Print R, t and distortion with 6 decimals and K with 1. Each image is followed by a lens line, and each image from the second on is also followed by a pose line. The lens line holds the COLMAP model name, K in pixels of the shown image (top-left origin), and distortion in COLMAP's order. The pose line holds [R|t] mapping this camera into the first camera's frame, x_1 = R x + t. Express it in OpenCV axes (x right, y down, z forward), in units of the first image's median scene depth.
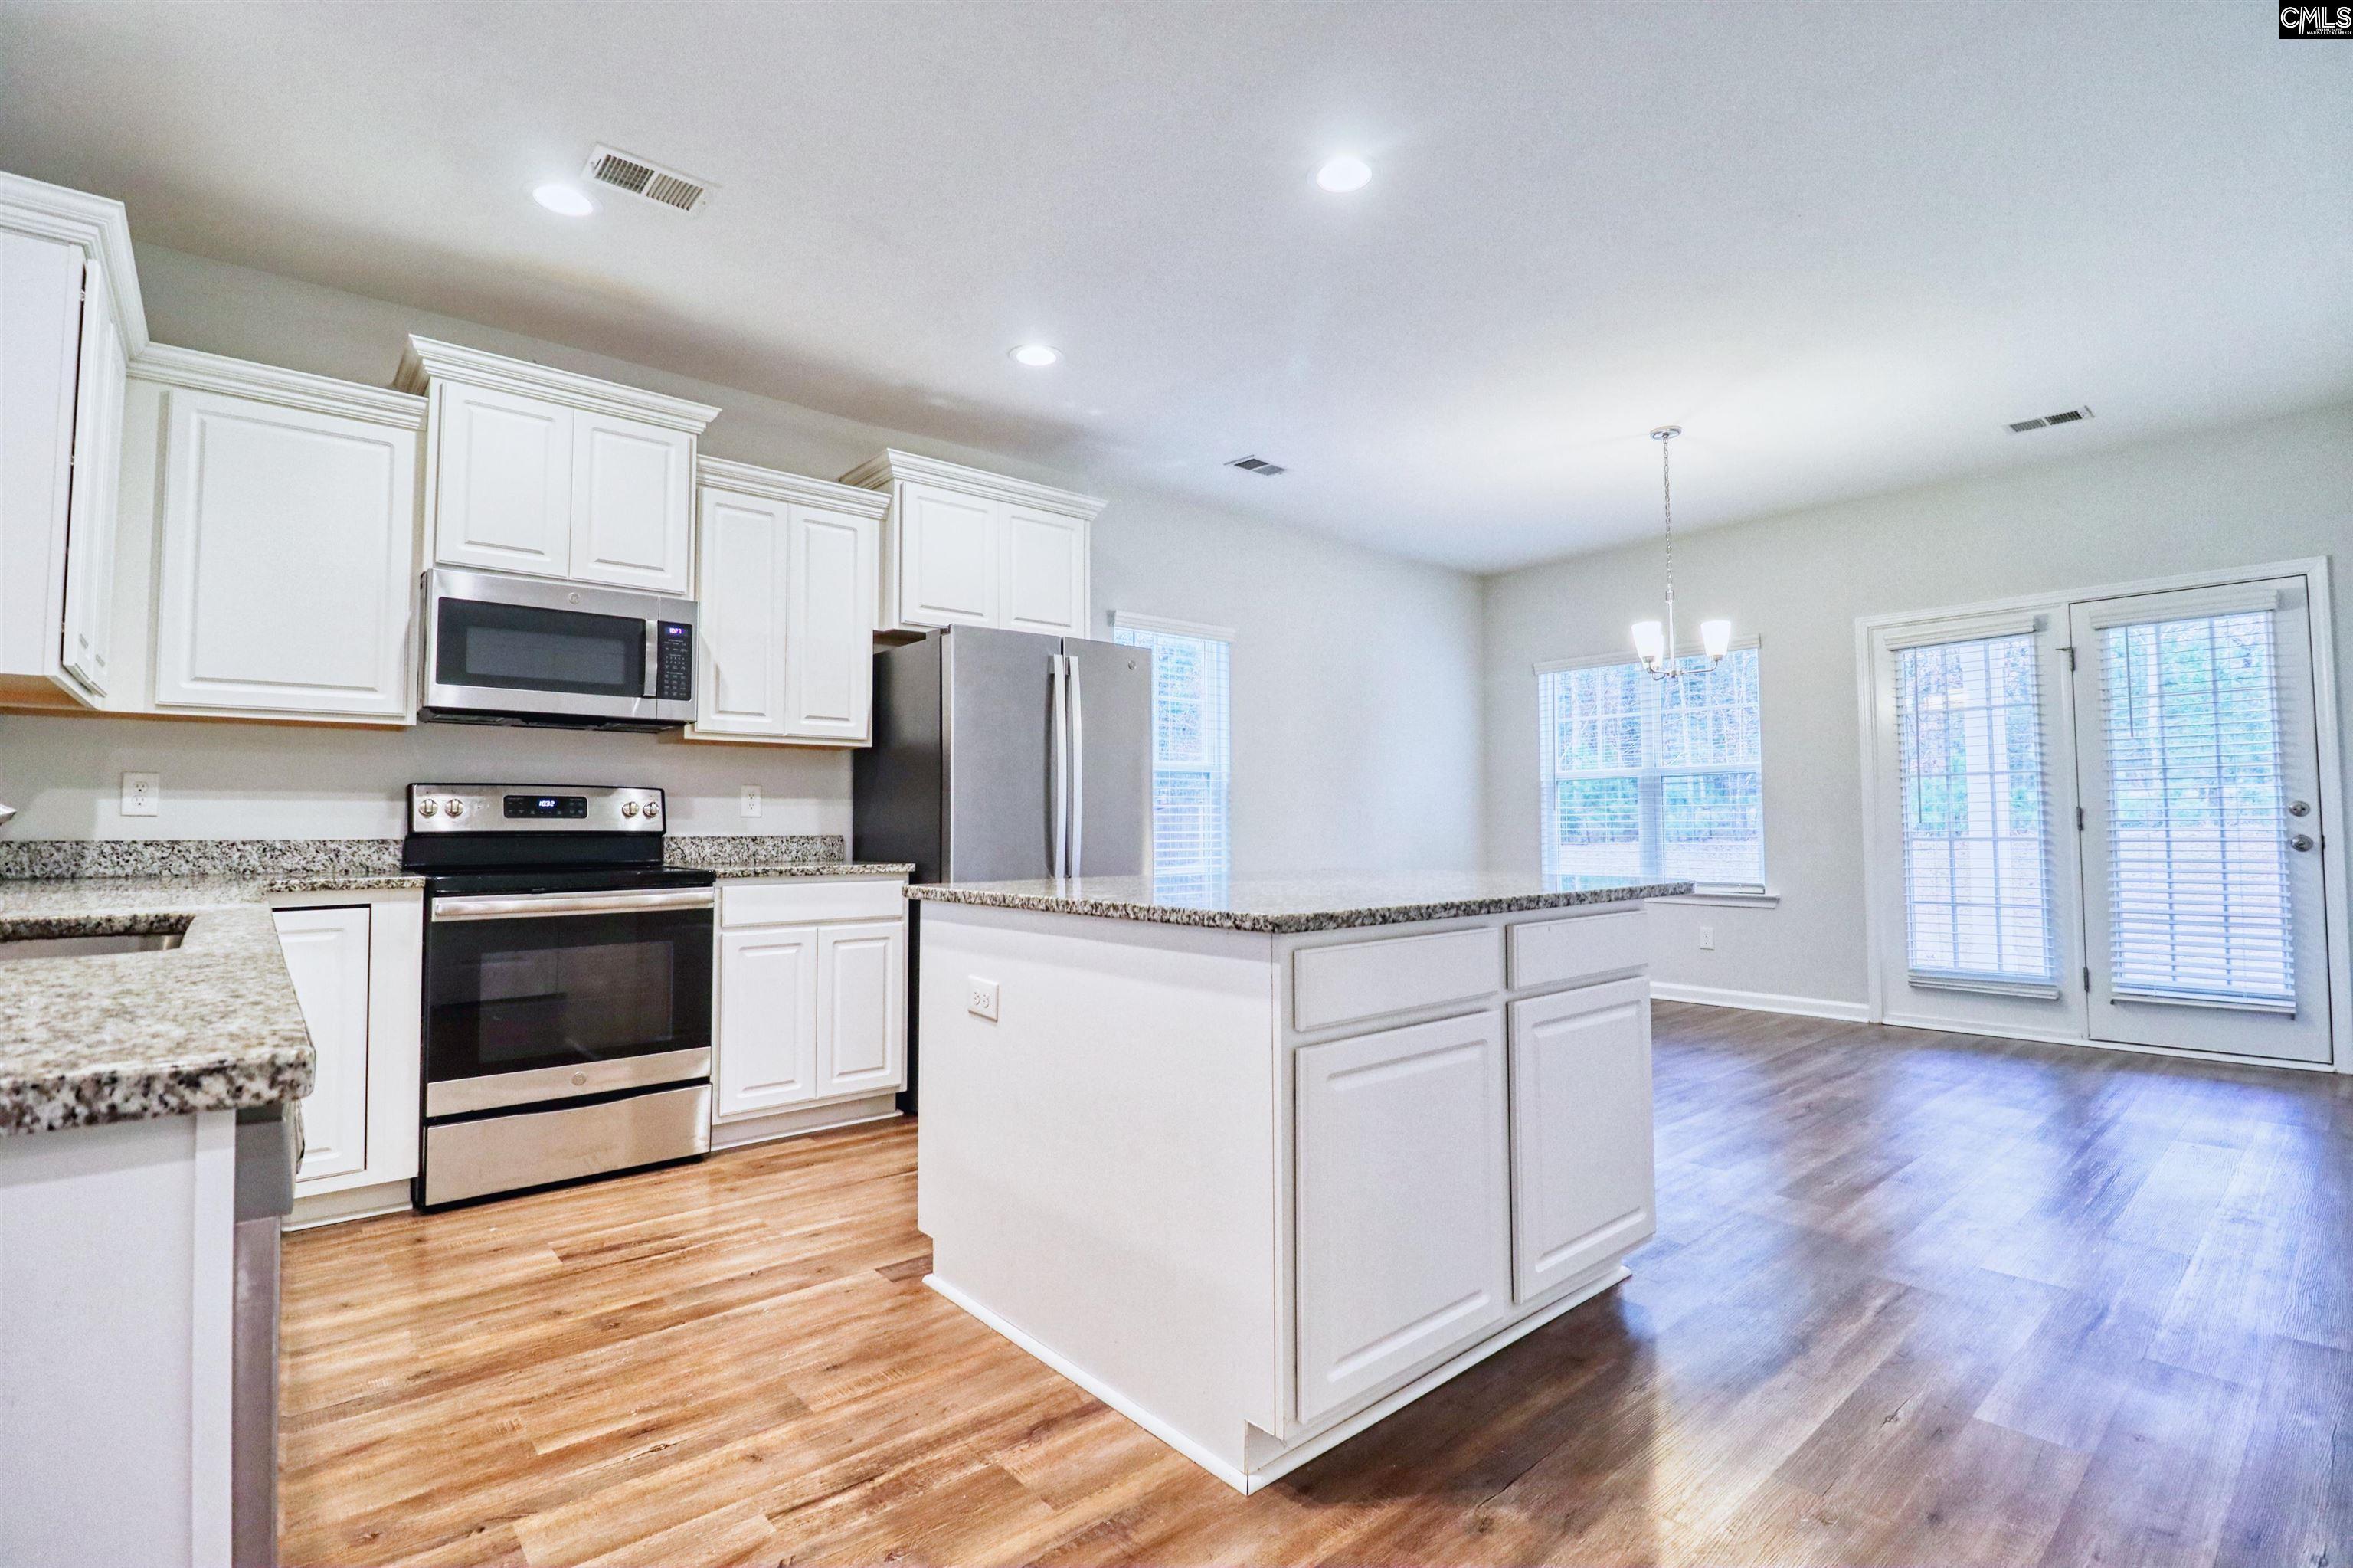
lens RADIAL K [[1088.0, 0, 1224.4], [0, 1088.0, 781.3], [0, 0, 1]] dist [0.002306, -0.001532]
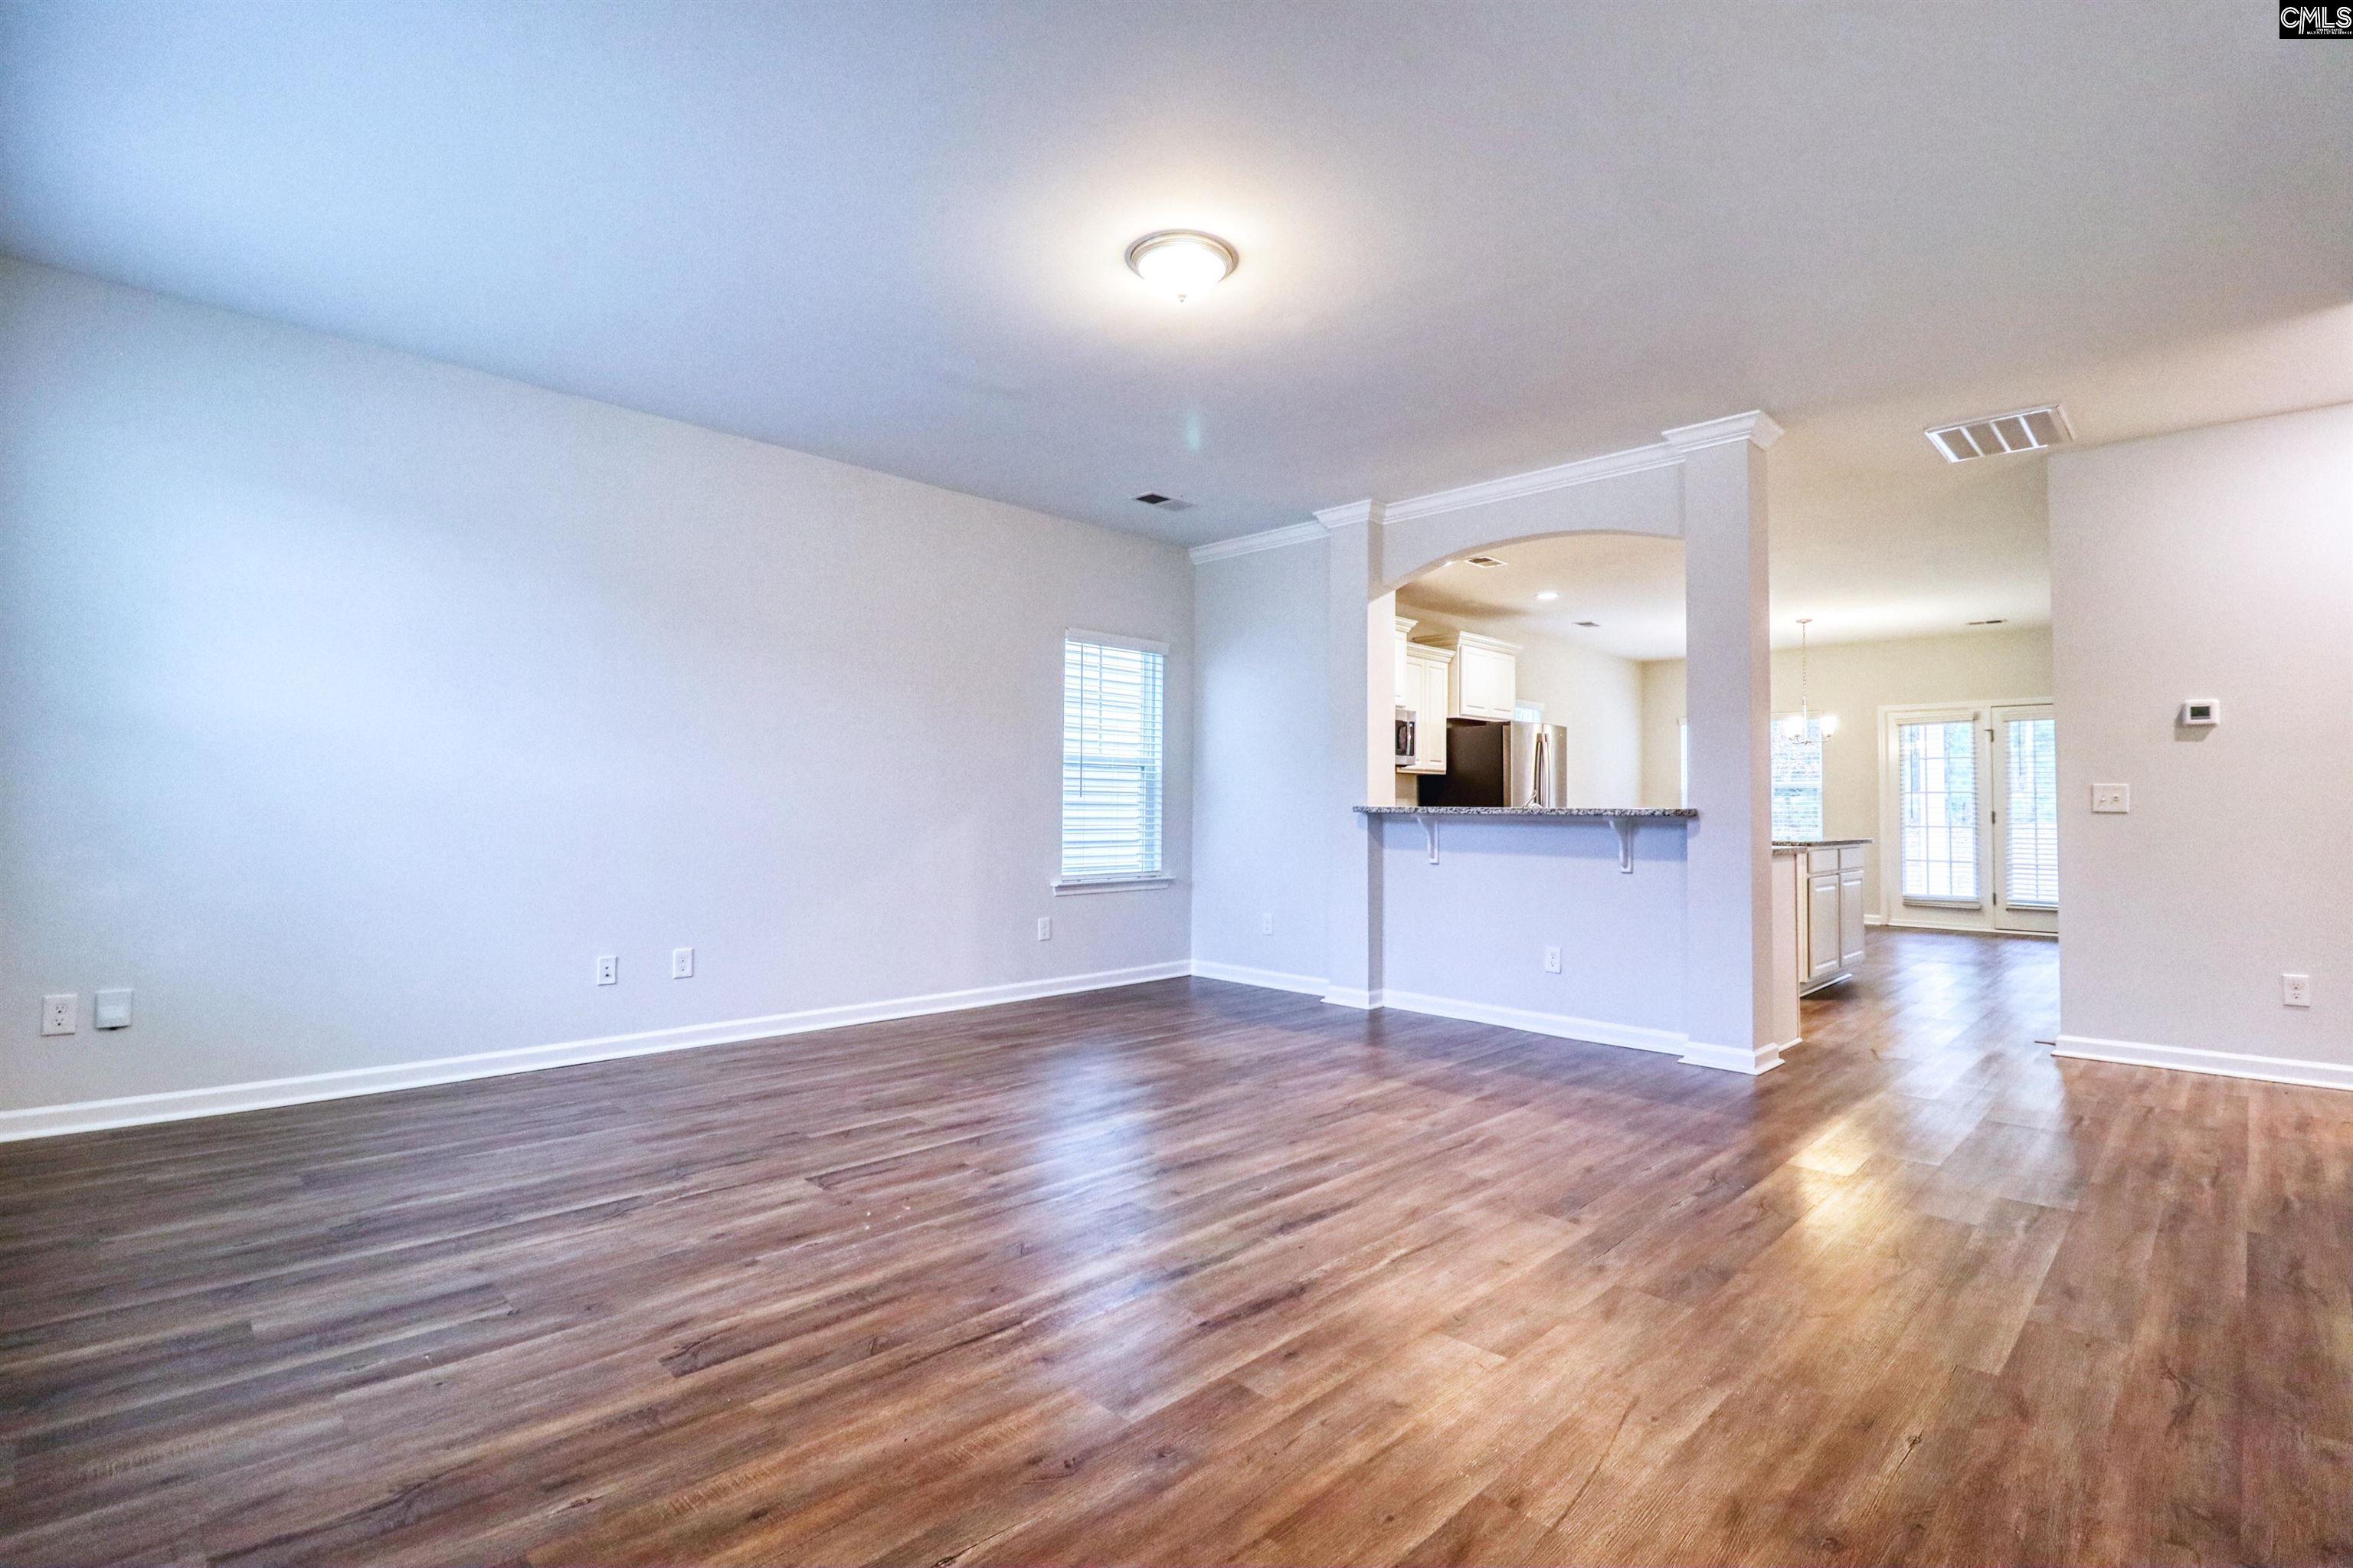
lens RADIAL K [[1088.0, 0, 1193.1], [0, 1088.0, 795.1], [0, 0, 1]] dist [0.002306, -0.001532]
pose [[0.998354, 0.017023, 0.054765, -0.800809], [-0.018121, 0.999643, 0.019620, -0.018949], [-0.054411, -0.020580, 0.998307, -0.923276]]
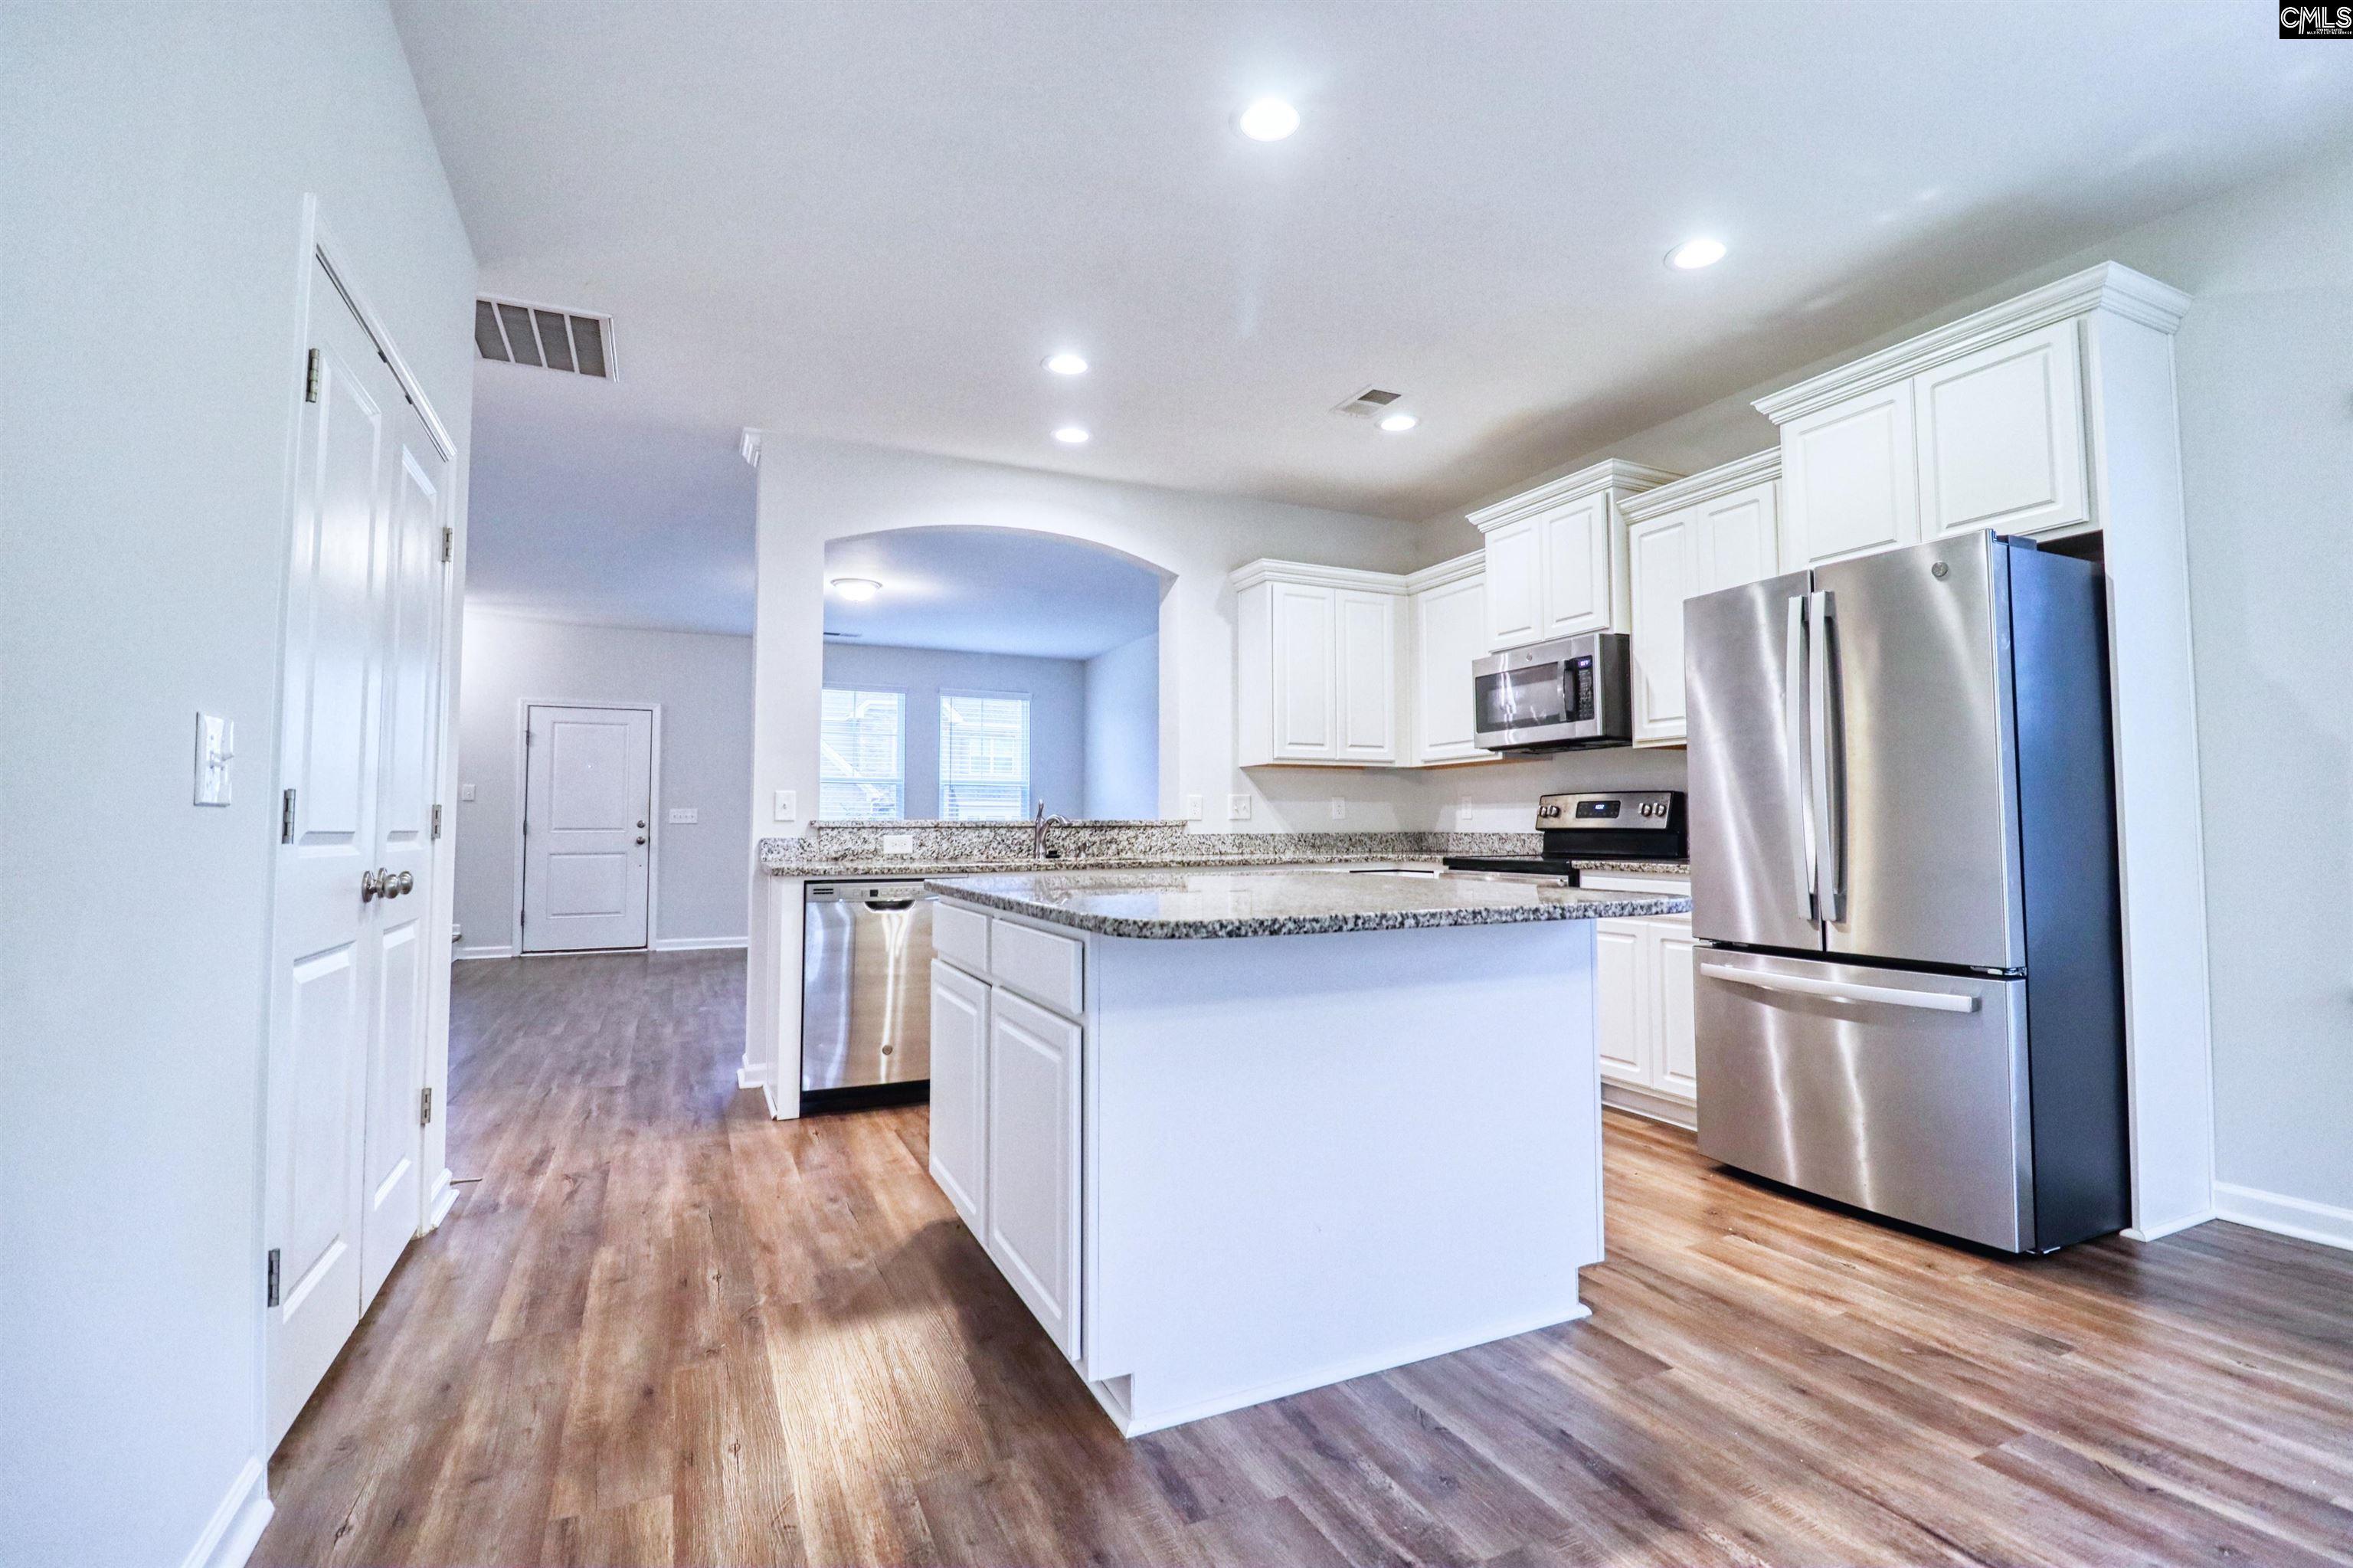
lens RADIAL K [[1088.0, 0, 1184.2], [0, 1088.0, 790.1], [0, 0, 1]] dist [0.002306, -0.001532]
pose [[-0.301846, -0.026816, -0.952979, 0.585162], [0.045830, 0.998041, -0.042600, 0.024916], [0.952254, -0.056533, -0.300026, 0.698487]]
